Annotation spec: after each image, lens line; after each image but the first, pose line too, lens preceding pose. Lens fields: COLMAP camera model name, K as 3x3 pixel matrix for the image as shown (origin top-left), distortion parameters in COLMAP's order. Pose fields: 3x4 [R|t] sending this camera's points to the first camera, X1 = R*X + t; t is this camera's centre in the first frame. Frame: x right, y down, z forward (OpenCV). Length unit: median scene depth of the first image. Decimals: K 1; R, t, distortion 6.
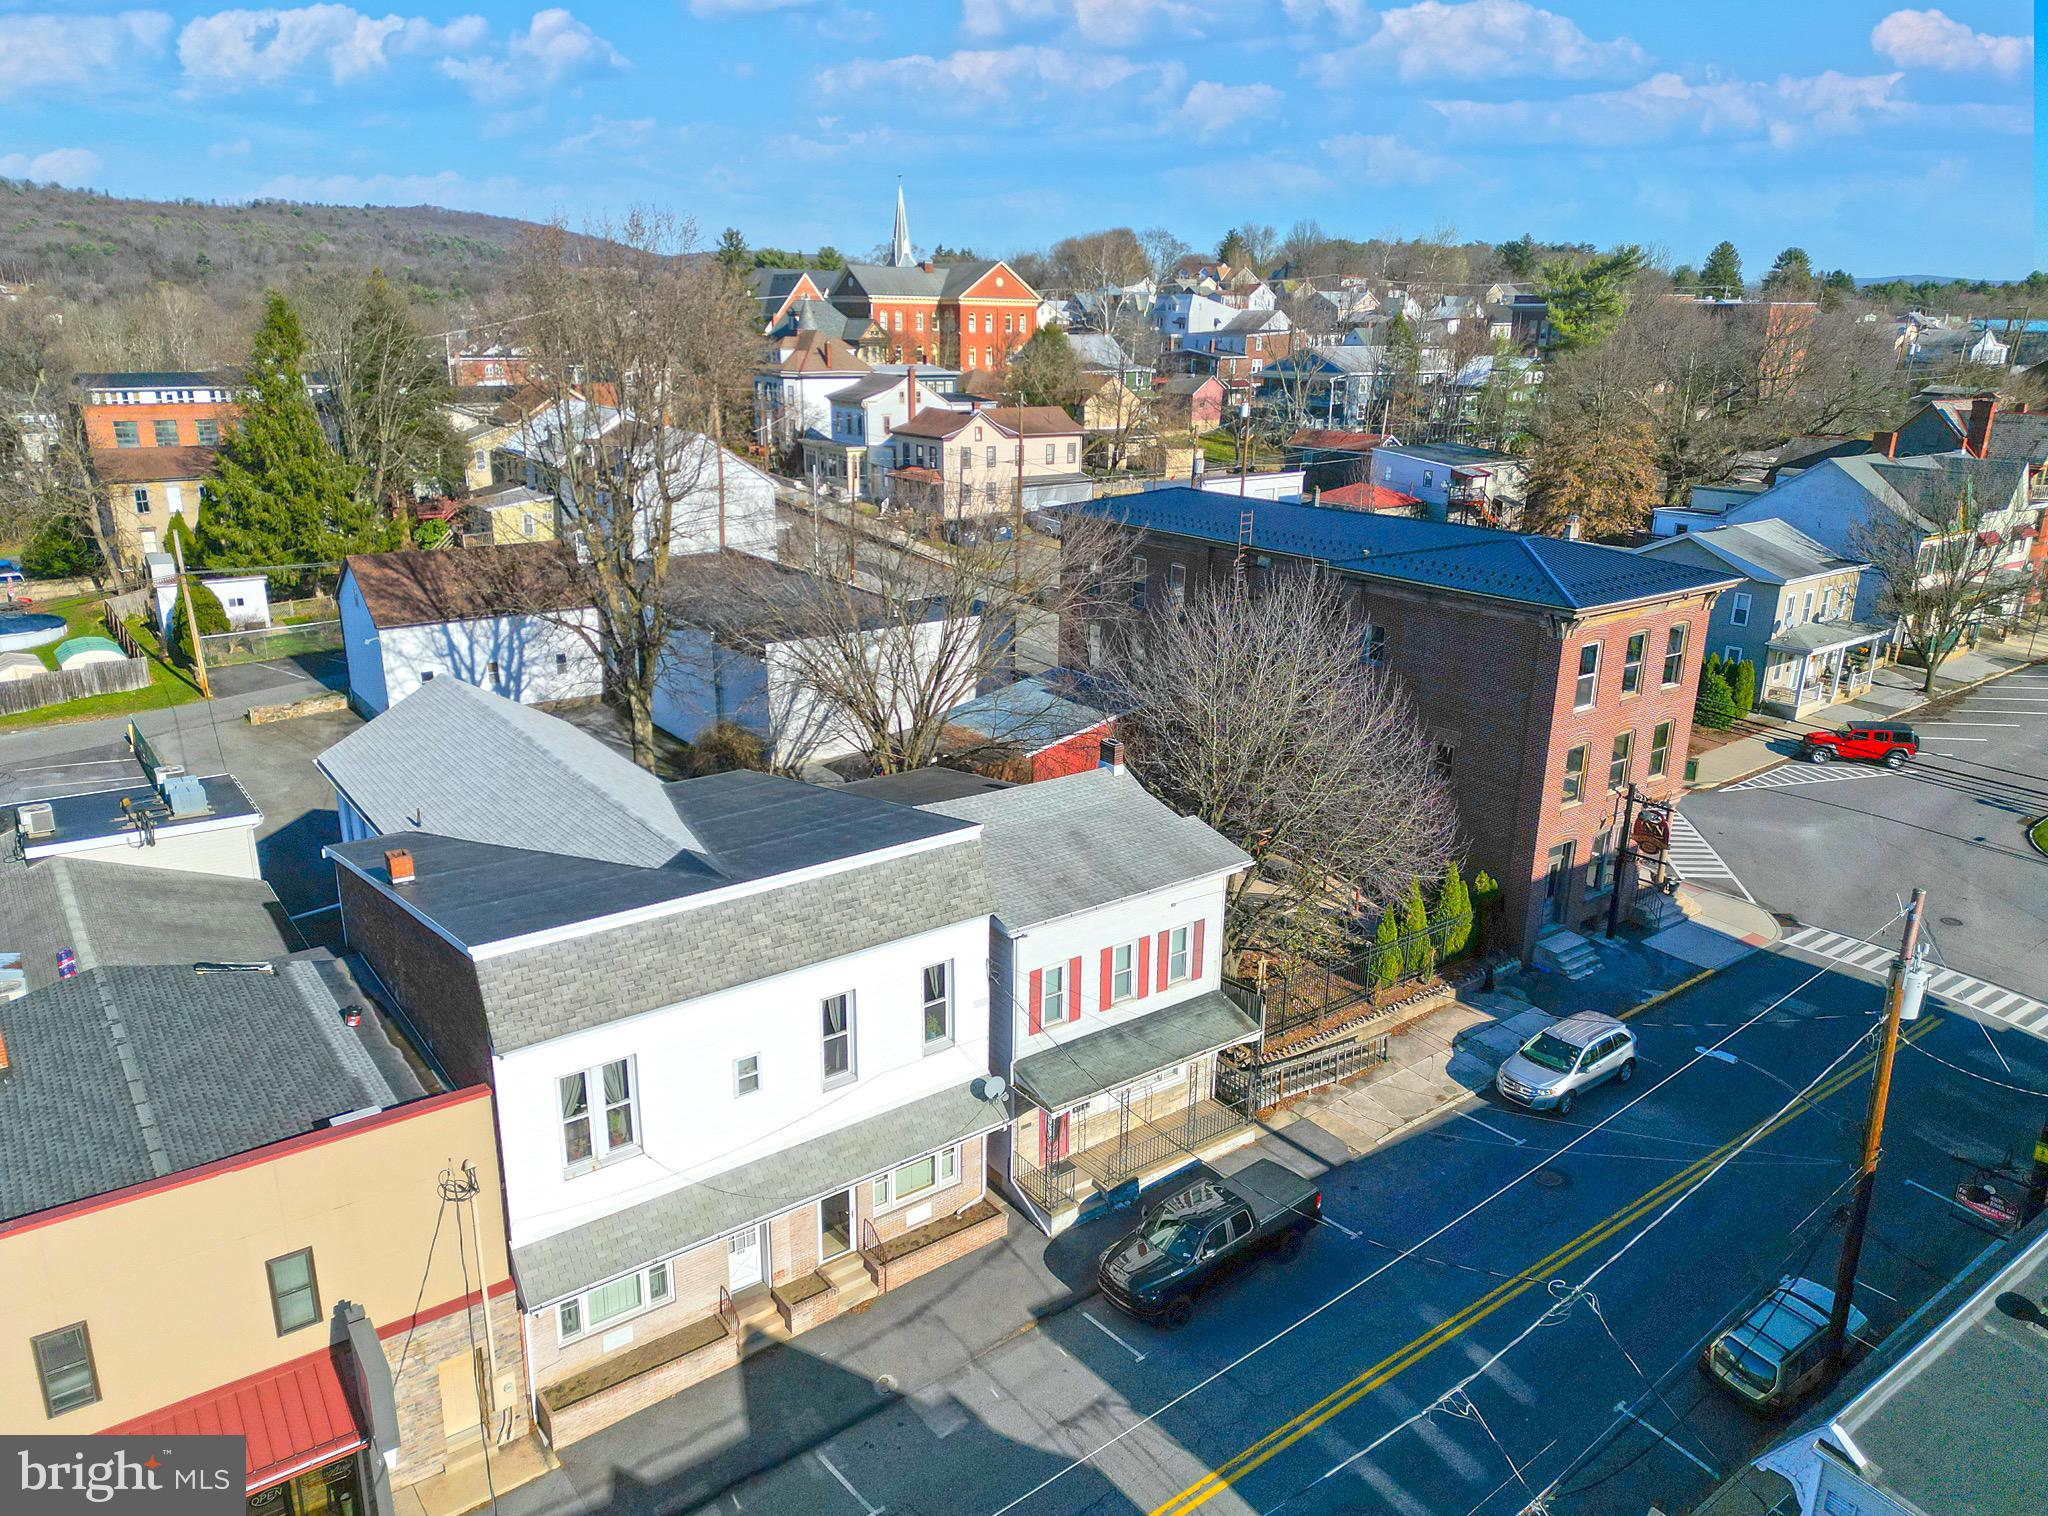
lens RADIAL K [[1420.6, 0, 1031.2], [0, 1420.6, 759.6], [0, 0, 1]] dist [0.062643, -0.042918]
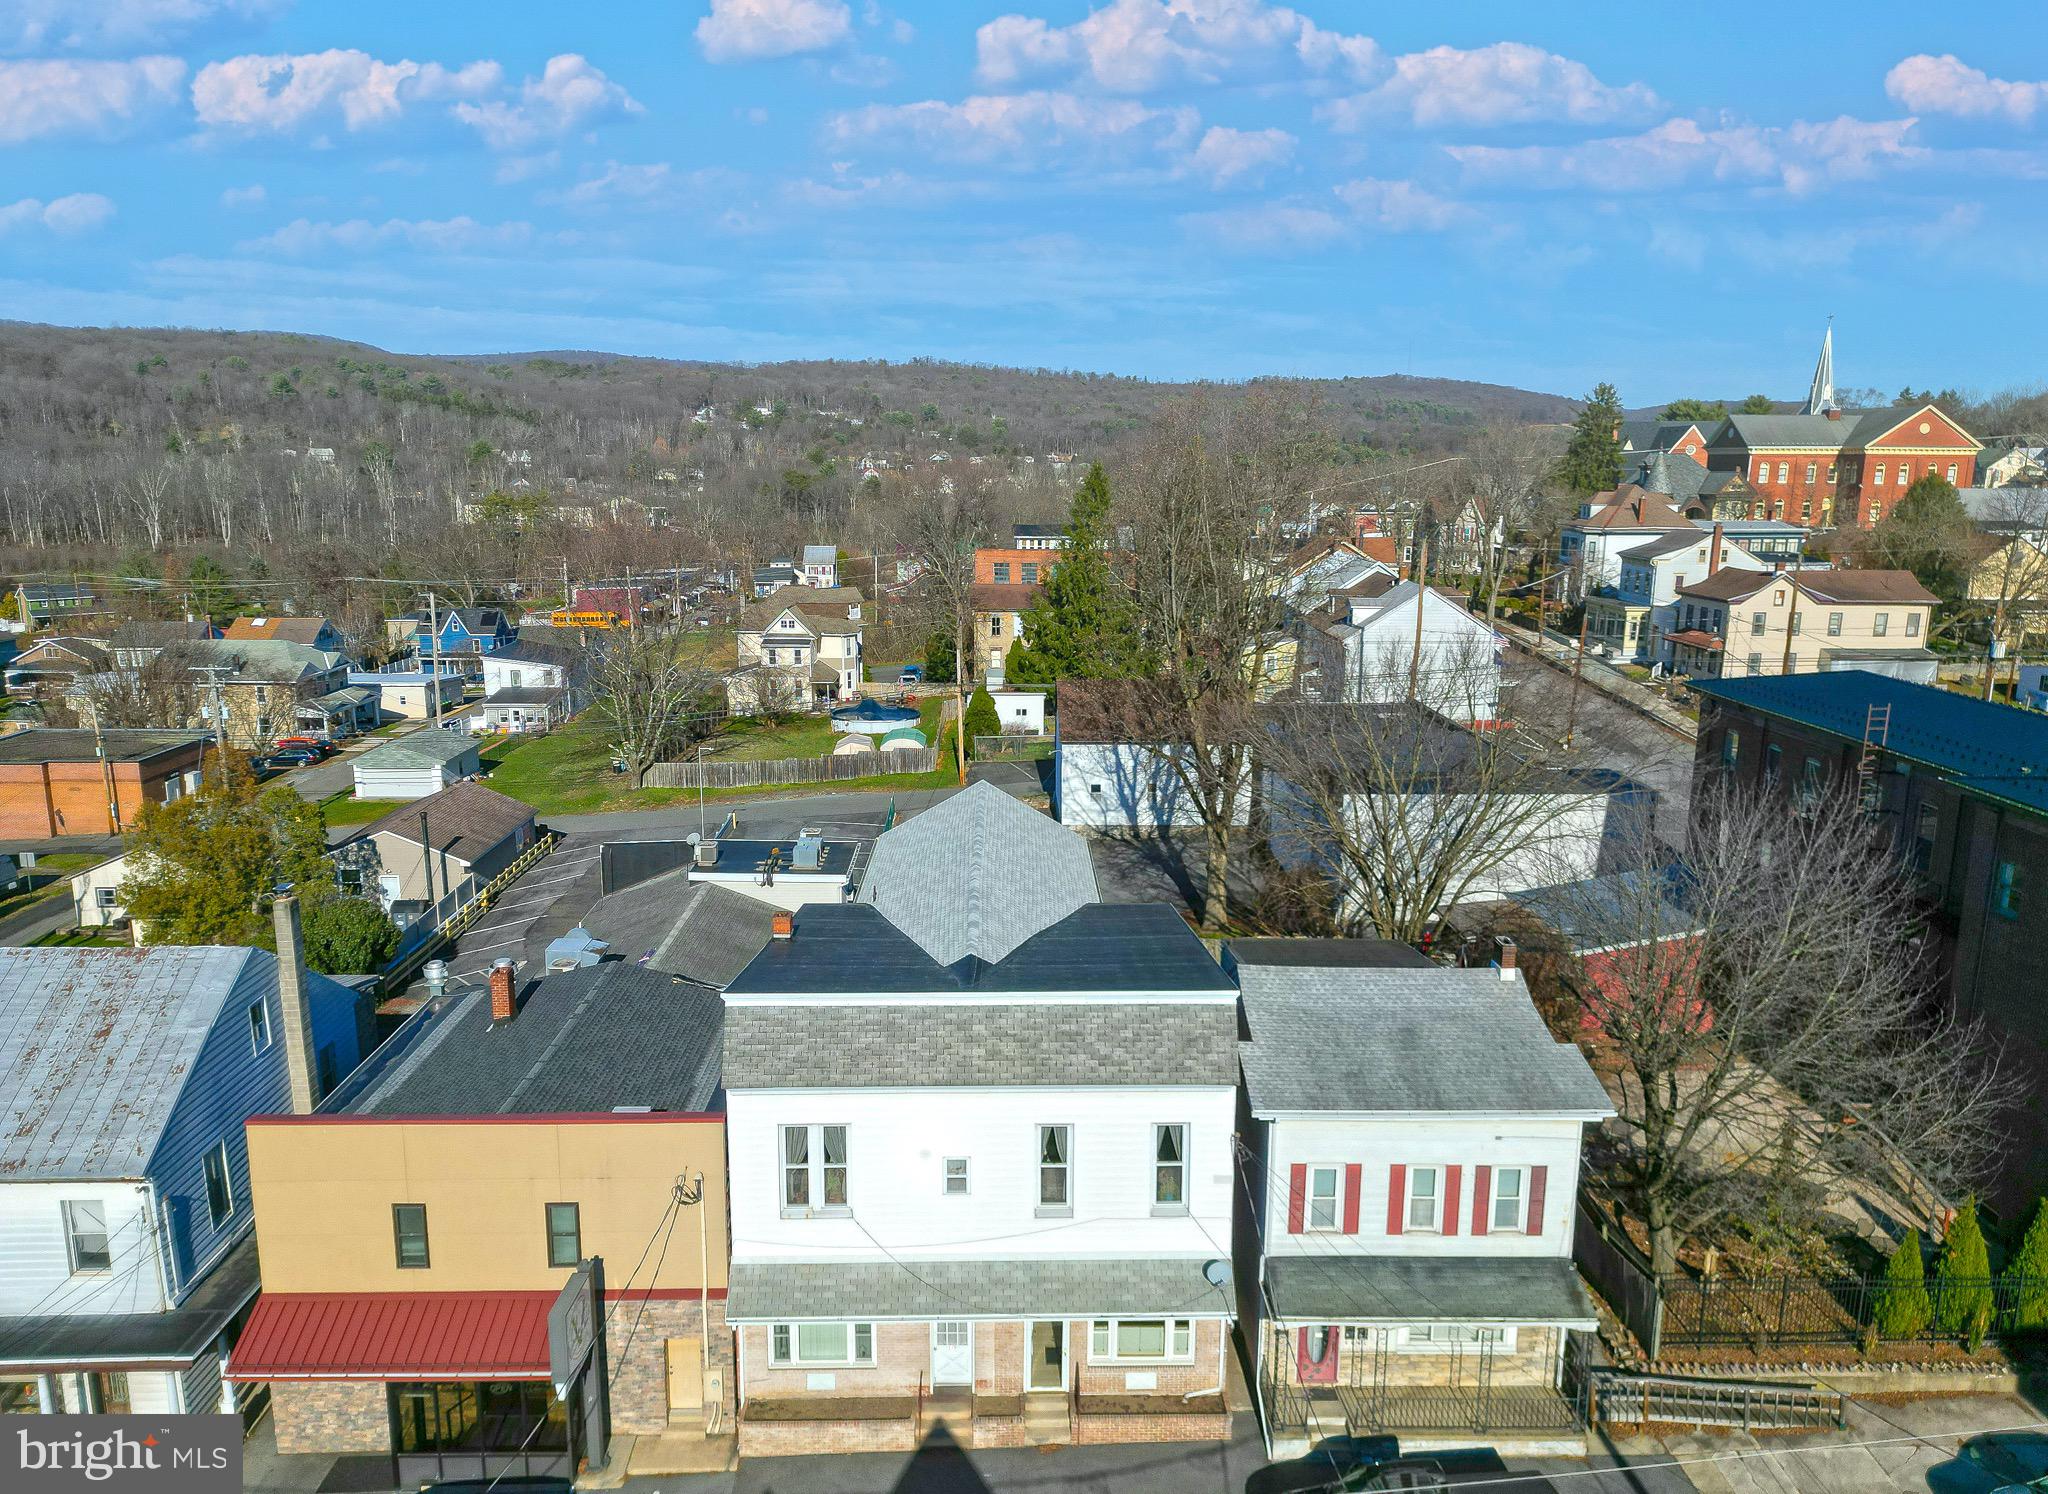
lens RADIAL K [[1426.6, 0, 1034.1], [0, 1426.6, 776.4], [0, 0, 1]] dist [0.057203, -0.040885]
pose [[0.814963, 0.117765, -0.567421, 0.272633], [-0.168849, 0.984905, -0.038098, -0.026007], [0.554370, 0.126857, 0.822546, 0.080608]]
